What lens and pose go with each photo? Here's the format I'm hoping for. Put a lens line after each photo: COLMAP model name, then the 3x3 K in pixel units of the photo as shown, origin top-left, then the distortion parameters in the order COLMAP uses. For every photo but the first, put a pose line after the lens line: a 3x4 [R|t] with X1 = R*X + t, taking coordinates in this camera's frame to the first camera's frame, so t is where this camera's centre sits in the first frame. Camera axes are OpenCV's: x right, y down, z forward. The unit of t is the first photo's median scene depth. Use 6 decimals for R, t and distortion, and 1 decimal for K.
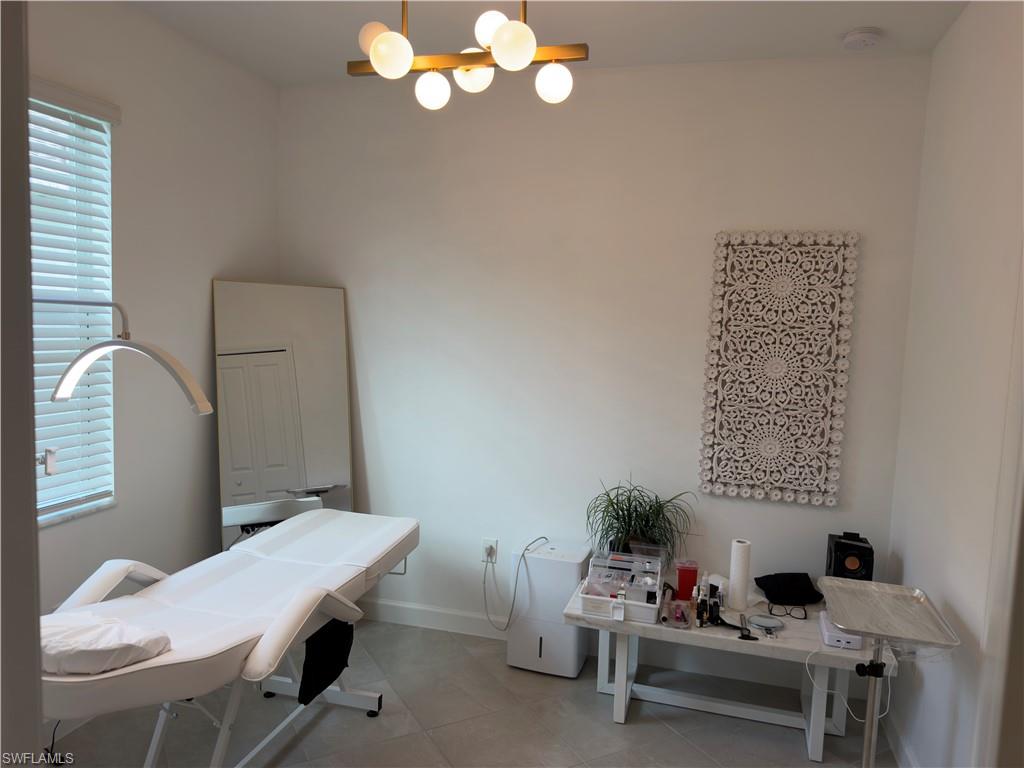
lens RADIAL K [[717.0, 0, 514.8], [0, 717.0, 384.2], [0, 0, 1]] dist [0.114666, -0.190356]
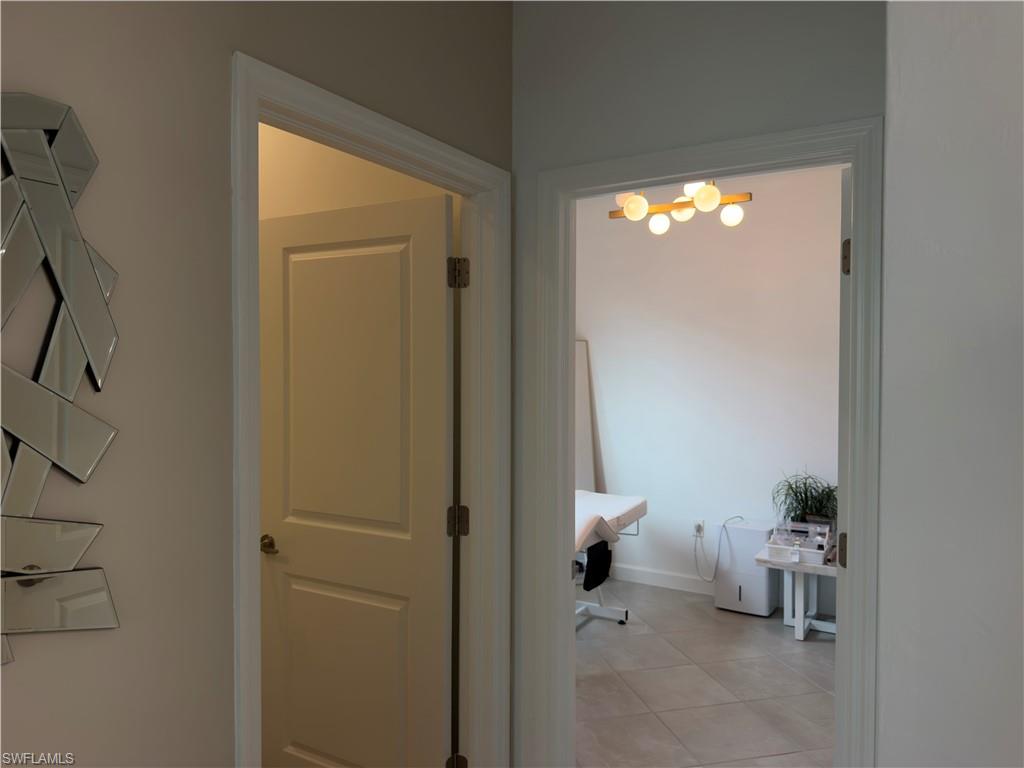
lens RADIAL K [[717.0, 0, 514.8], [0, 717.0, 384.2], [0, 0, 1]] dist [0.114666, -0.190356]
pose [[0.963809, -0.029284, -0.264981, 0.001372], [0.010352, 0.997310, -0.072564, 0.071903], [0.266393, 0.067194, 0.961520, -0.513517]]
